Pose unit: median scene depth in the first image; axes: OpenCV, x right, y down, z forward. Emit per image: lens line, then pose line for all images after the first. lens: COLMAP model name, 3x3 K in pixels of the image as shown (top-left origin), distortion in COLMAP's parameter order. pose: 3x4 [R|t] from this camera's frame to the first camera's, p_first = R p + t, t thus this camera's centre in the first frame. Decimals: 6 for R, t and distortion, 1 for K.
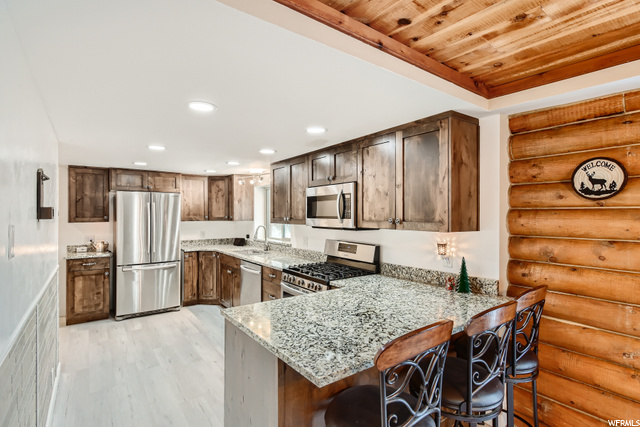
lens RADIAL K [[313.5, 0, 320.0], [0, 313.5, 211.5], [0, 0, 1]] dist [0.008571, -0.000252]
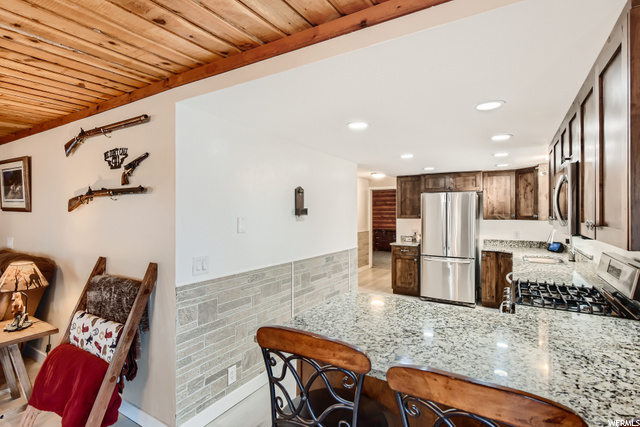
lens RADIAL K [[313.5, 0, 322.7], [0, 313.5, 211.4], [0, 0, 1]] dist [0.008571, -0.000252]
pose [[0.384081, -0.001565, -0.923298, 0.459827], [0.006912, 0.999975, 0.001180, 0.001360], [0.923273, -0.006835, 0.384082, 0.258938]]
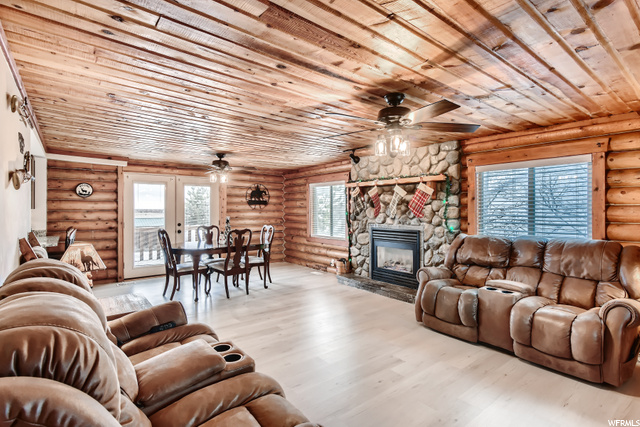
lens RADIAL K [[313.5, 0, 323.7], [0, 313.5, 211.5], [0, 0, 1]] dist [0.008571, -0.000252]
pose [[-0.047195, -0.005689, 0.998870, -1.263113], [-0.010128, 0.999935, 0.005216, 0.034196], [-0.998834, -0.009870, -0.047249, -0.641943]]
